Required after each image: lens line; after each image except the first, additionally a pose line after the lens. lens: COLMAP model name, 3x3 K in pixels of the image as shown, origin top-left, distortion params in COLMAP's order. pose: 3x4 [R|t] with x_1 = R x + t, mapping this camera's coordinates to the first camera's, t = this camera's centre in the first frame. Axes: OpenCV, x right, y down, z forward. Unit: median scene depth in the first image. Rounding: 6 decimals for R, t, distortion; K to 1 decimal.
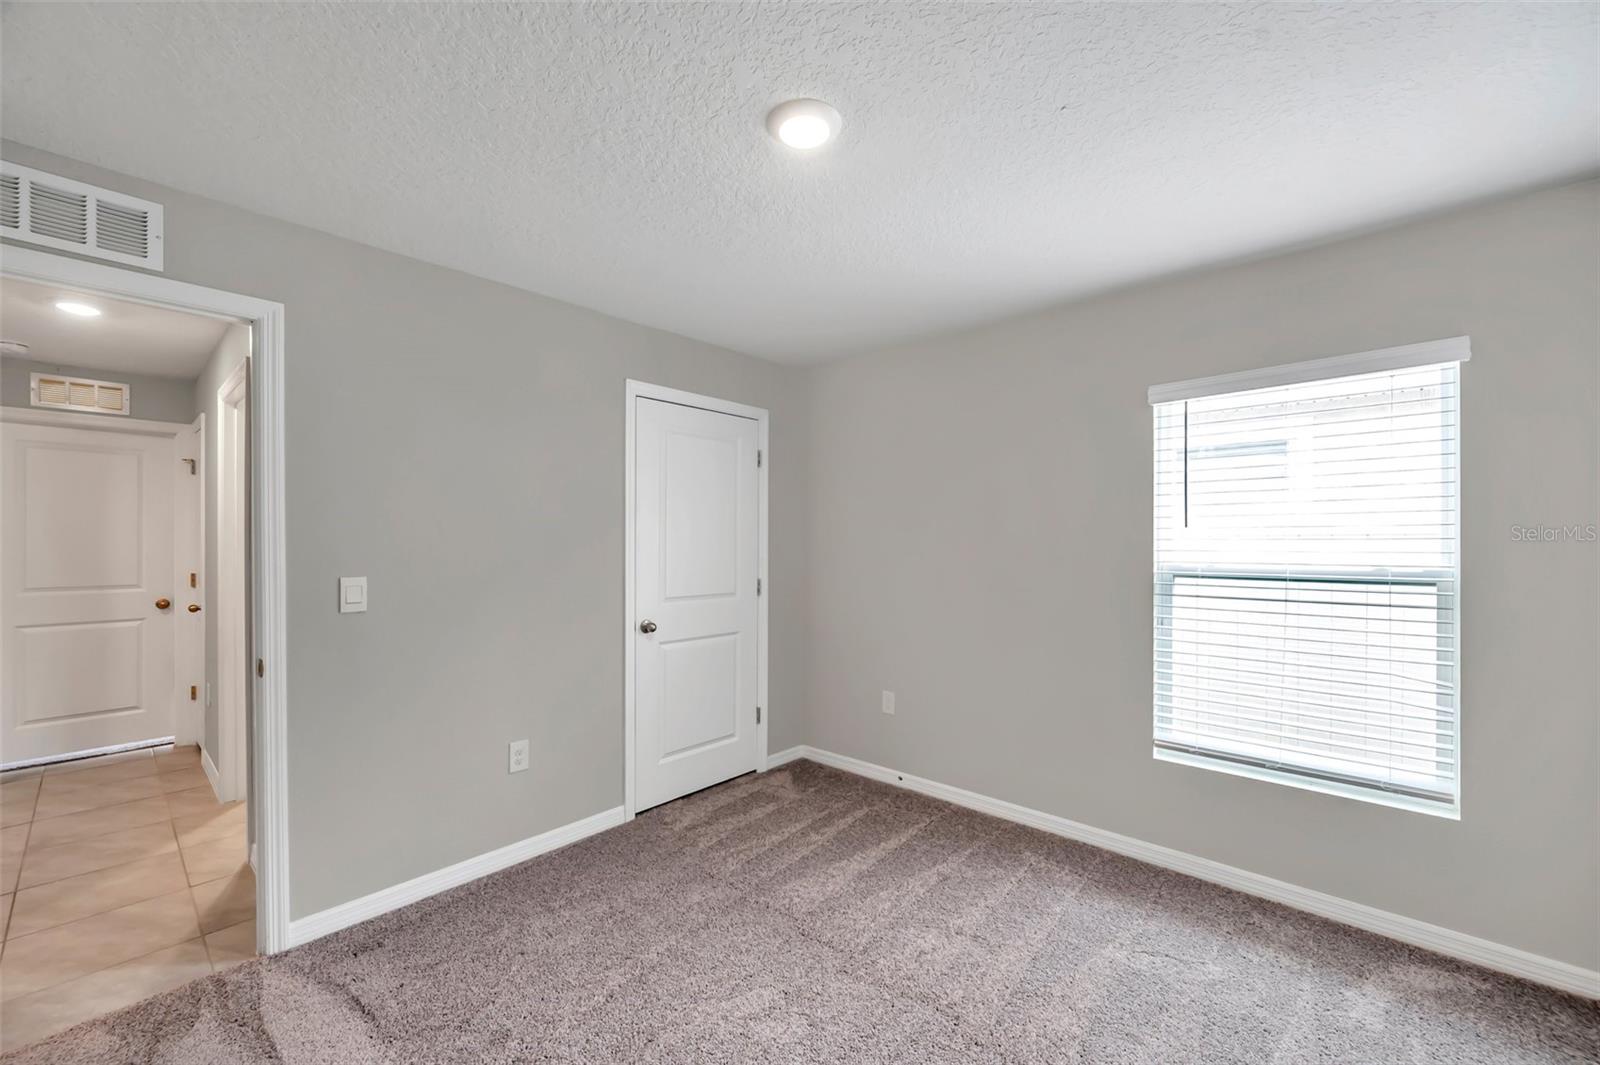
lens RADIAL K [[637.6, 0, 798.5], [0, 637.6, 541.7], [0, 0, 1]] dist [0.000875, -0.000555]
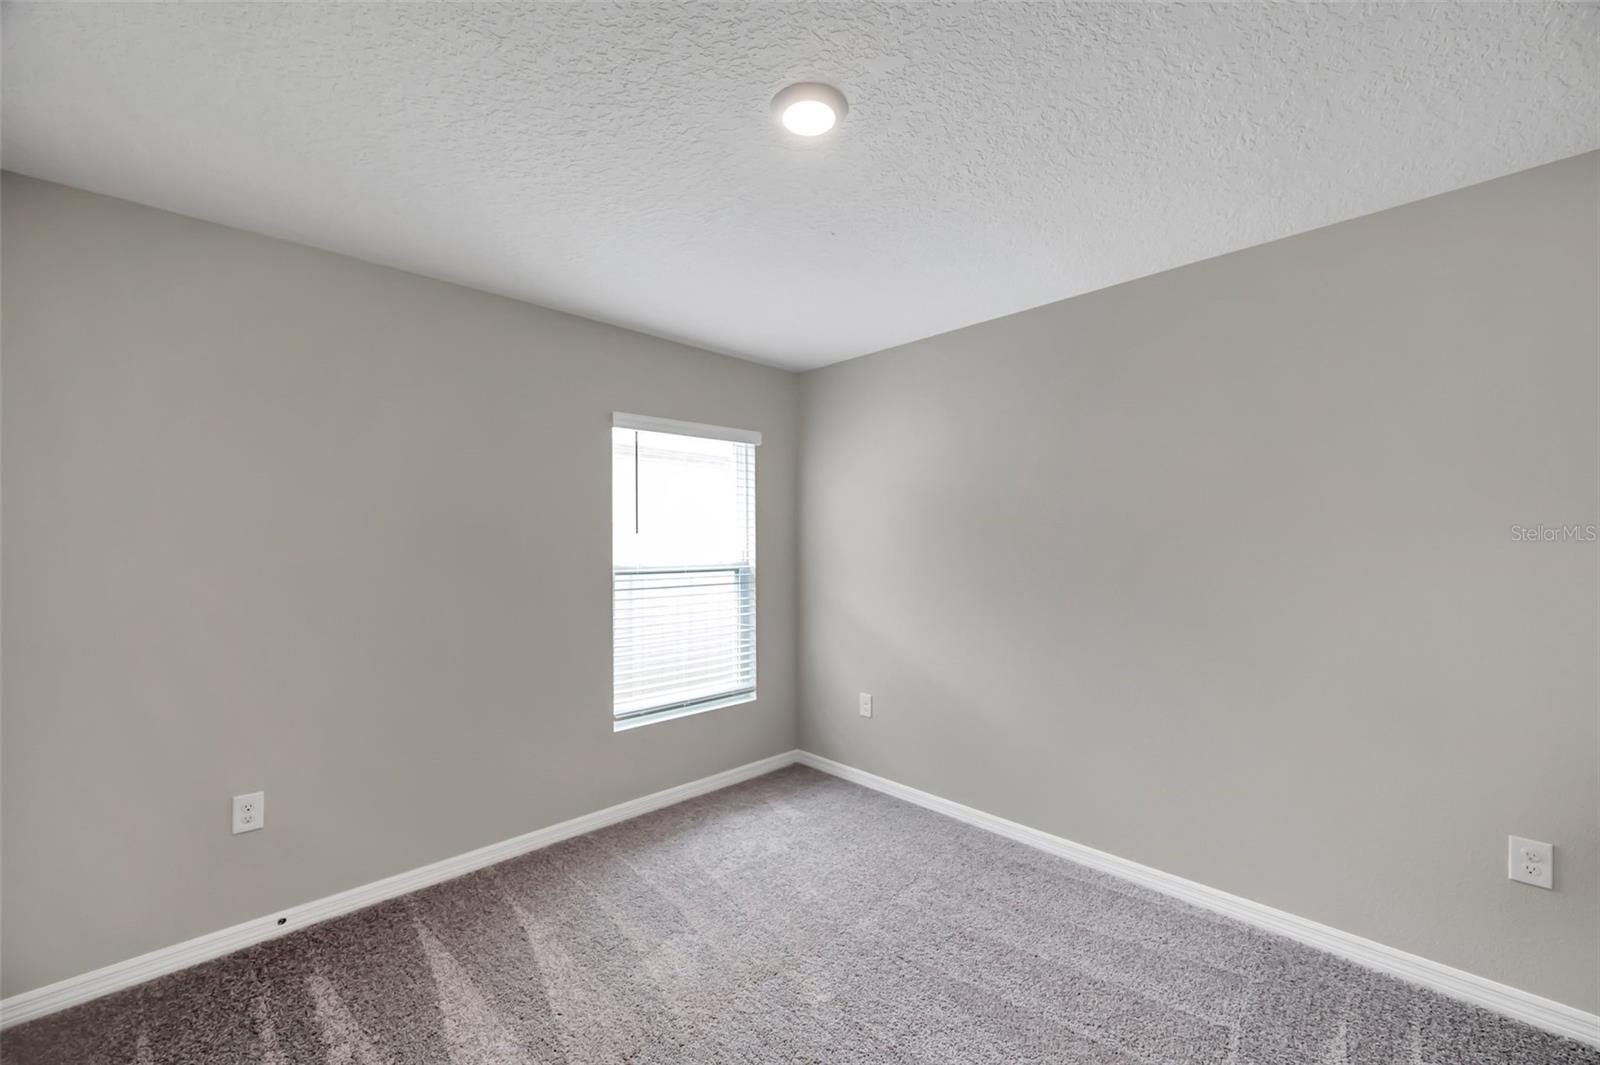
lens RADIAL K [[637.6, 0, 795.3], [0, 637.6, 543.3], [0, 0, 1]] dist [0.000875, -0.000555]
pose [[0.063857, 0.005410, 0.997944, -0.591603], [0.007386, 0.999955, -0.005894, 0.005374], [-0.997932, 0.007747, 0.063814, 0.603101]]
